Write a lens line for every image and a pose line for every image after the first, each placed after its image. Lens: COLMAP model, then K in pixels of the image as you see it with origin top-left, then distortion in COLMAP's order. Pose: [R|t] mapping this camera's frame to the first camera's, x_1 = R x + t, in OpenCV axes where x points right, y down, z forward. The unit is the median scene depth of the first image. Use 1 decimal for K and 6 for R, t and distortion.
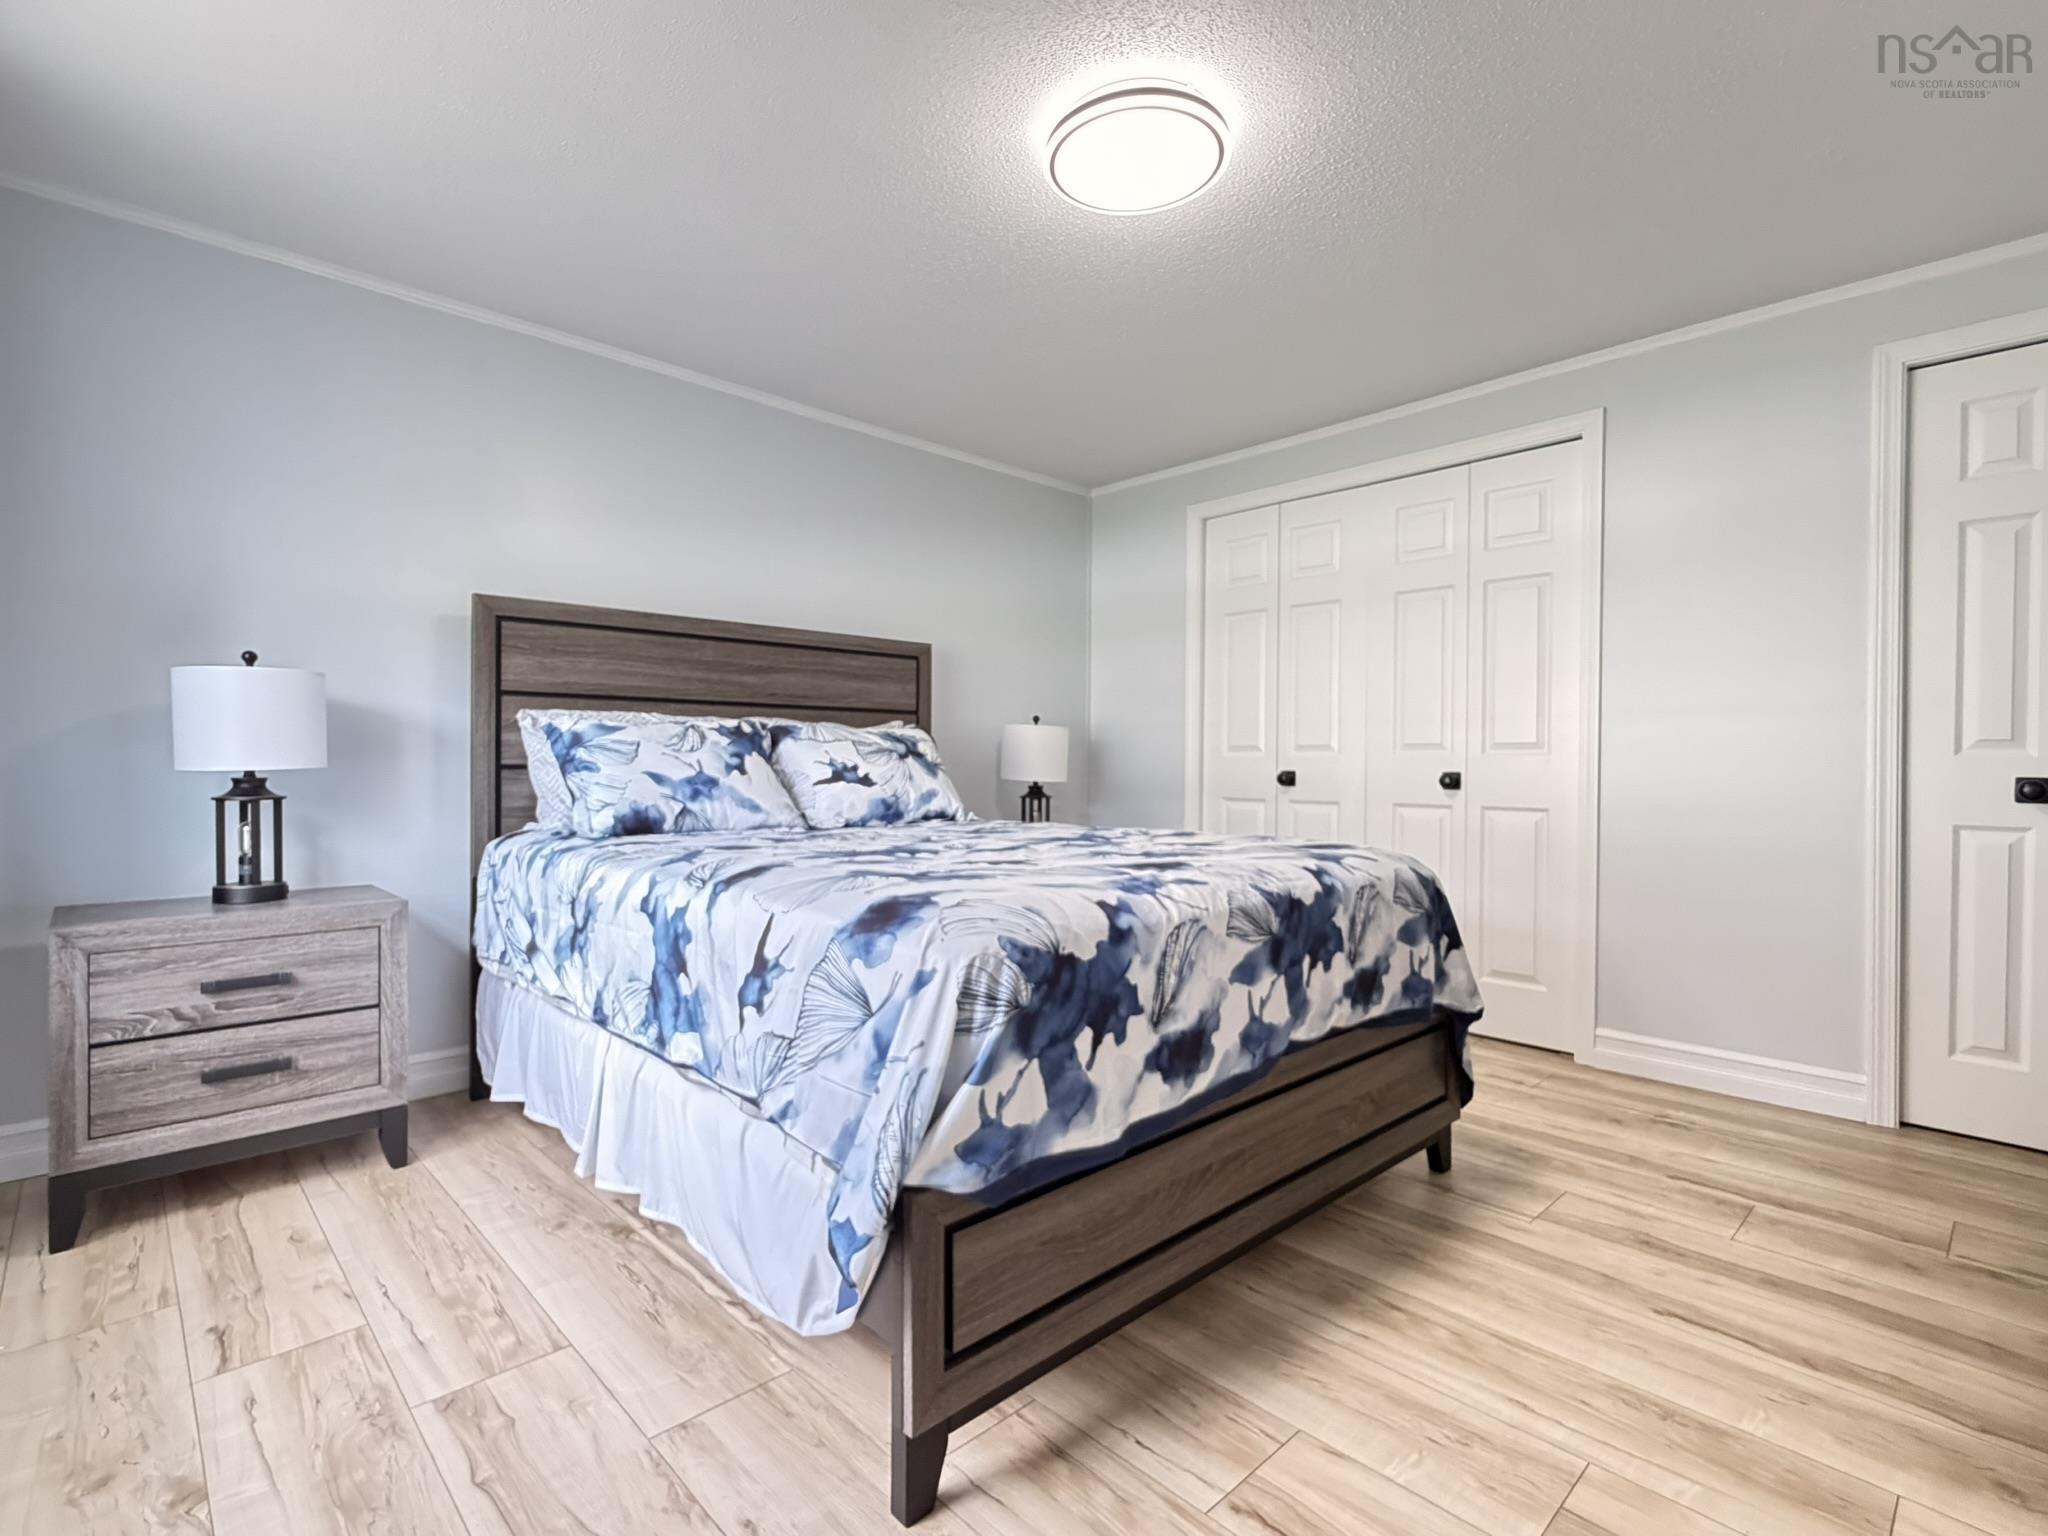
lens RADIAL K [[977.2, 0, 1028.2], [0, 977.2, 764.5], [0, 0, 1]] dist [0.009962, 0.001791]
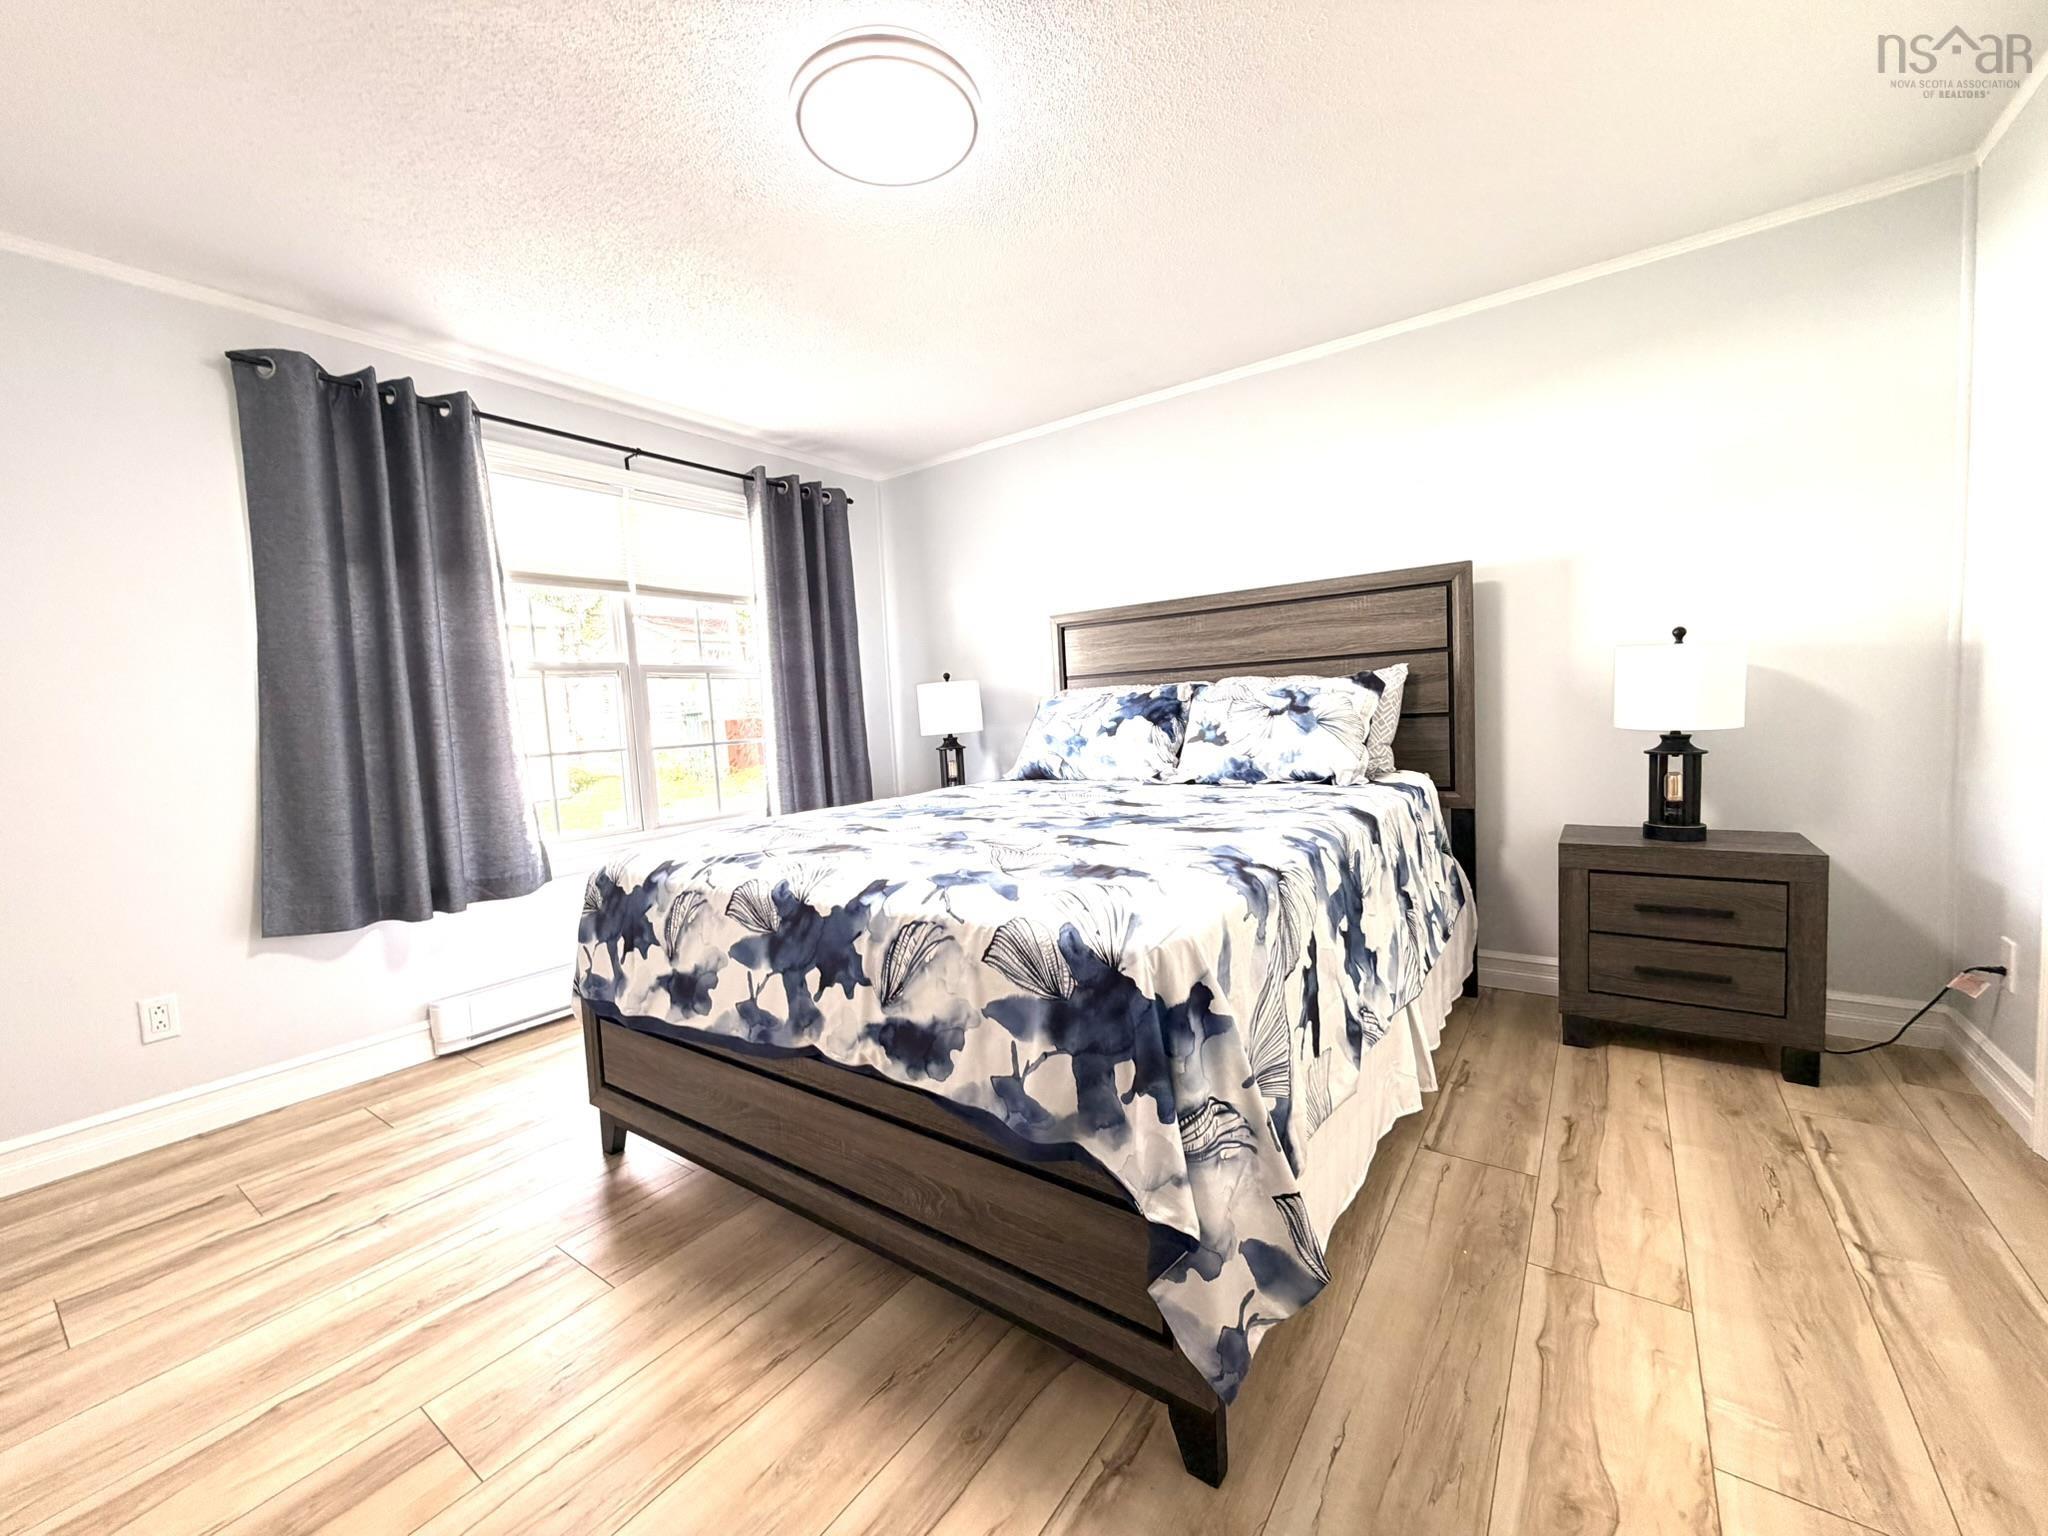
lens RADIAL K [[819.1, 0, 1025.5], [0, 819.1, 766.4], [0, 0, 1]] dist [-0.000476, 0.000332]
pose [[0.174611, 0.057059, -0.982983, 1.115160], [0.051149, 0.996446, 0.066926, -0.040151], [0.983308, -0.061964, 0.171072, 1.112871]]
